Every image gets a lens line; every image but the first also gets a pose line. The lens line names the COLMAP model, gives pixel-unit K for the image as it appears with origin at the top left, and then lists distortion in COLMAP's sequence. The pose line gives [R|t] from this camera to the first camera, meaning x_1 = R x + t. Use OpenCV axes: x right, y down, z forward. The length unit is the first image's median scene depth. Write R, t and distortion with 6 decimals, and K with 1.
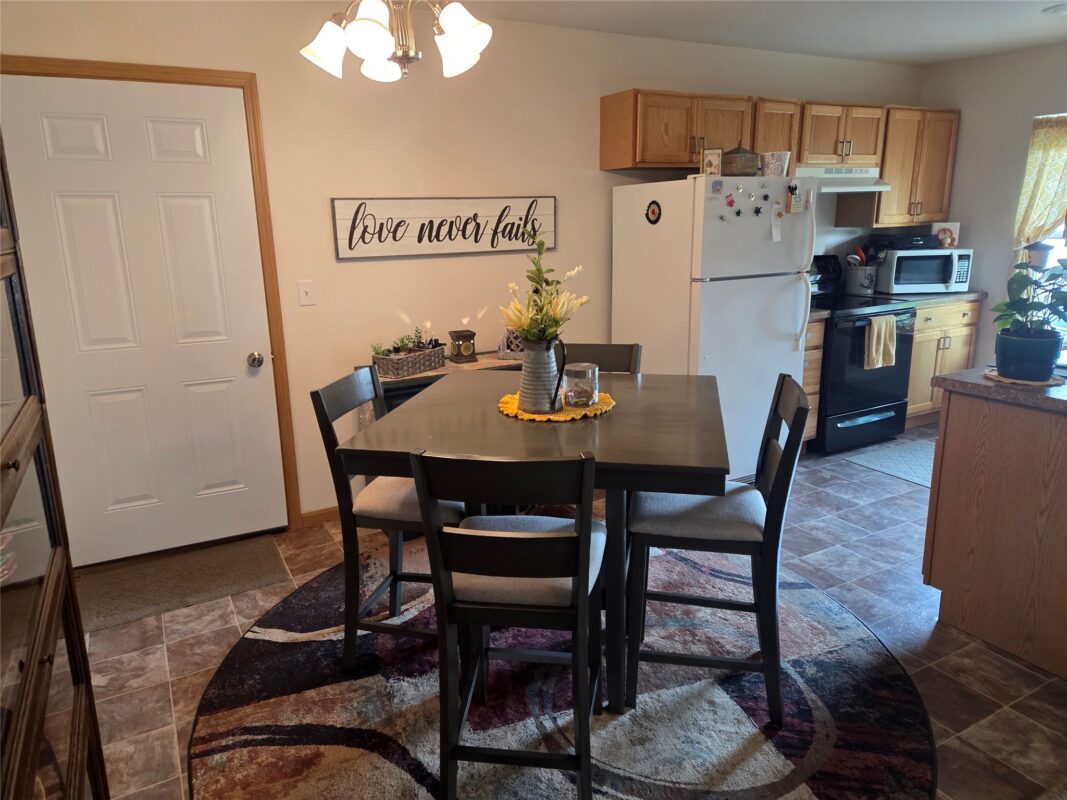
lens RADIAL K [[710.5, 0, 527.0], [0, 710.5, 384.6], [0, 0, 1]] dist [0.090552, -0.075675]
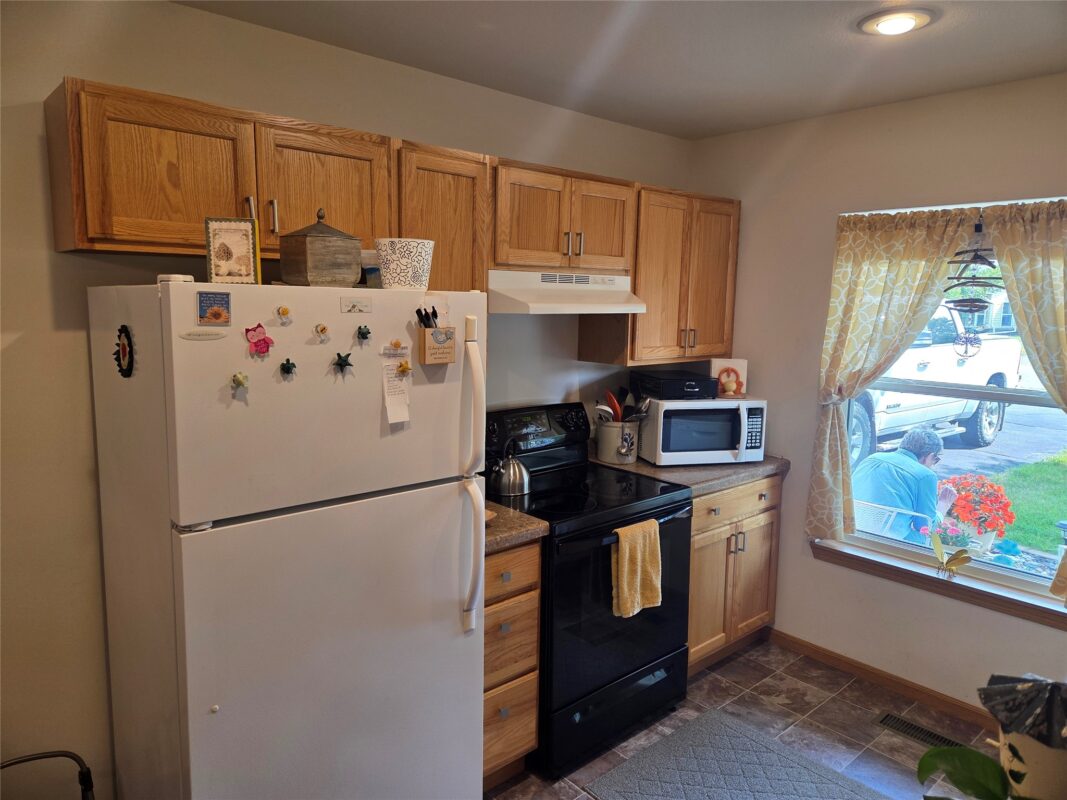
lens RADIAL K [[710.5, 0, 524.1], [0, 710.5, 392.5], [0, 0, 1]] dist [0.090552, -0.075675]
pose [[0.975545, 0.006810, 0.219695, 0.278314], [0.015771, 0.994775, -0.100867, -0.146462], [-0.219234, 0.101865, 0.970340, 0.454185]]
